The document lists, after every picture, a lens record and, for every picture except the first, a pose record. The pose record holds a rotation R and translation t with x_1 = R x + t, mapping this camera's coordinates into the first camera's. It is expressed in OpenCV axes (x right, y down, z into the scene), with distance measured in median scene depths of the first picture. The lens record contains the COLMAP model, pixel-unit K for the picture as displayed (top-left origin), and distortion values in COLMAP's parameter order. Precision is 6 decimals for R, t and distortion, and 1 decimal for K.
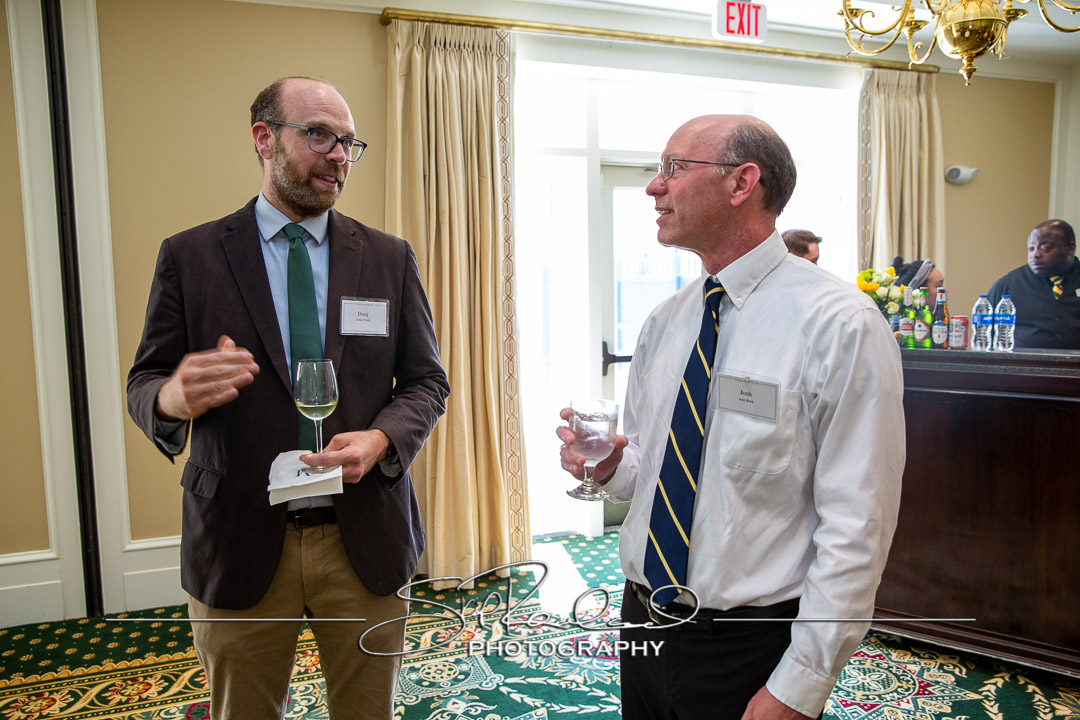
lens RADIAL K [[900.3, 0, 542.9], [0, 900.3, 357.0], [0, 0, 1]] dist [-0.020268, 0.068040]
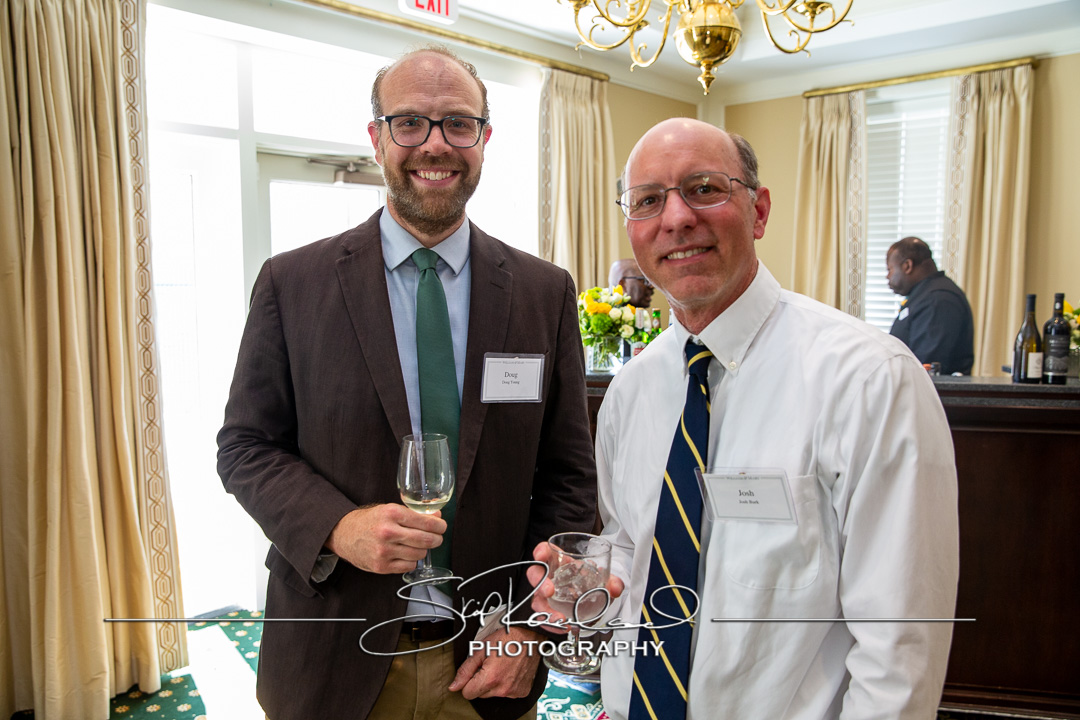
lens RADIAL K [[900.3, 0, 541.6], [0, 900.3, 357.5], [0, 0, 1]] dist [-0.020268, 0.068040]
pose [[0.893465, -0.031847, 0.448002, -0.080268], [0.029871, 0.999488, 0.011477, -0.033001], [-0.448138, 0.003128, 0.893959, 0.179524]]
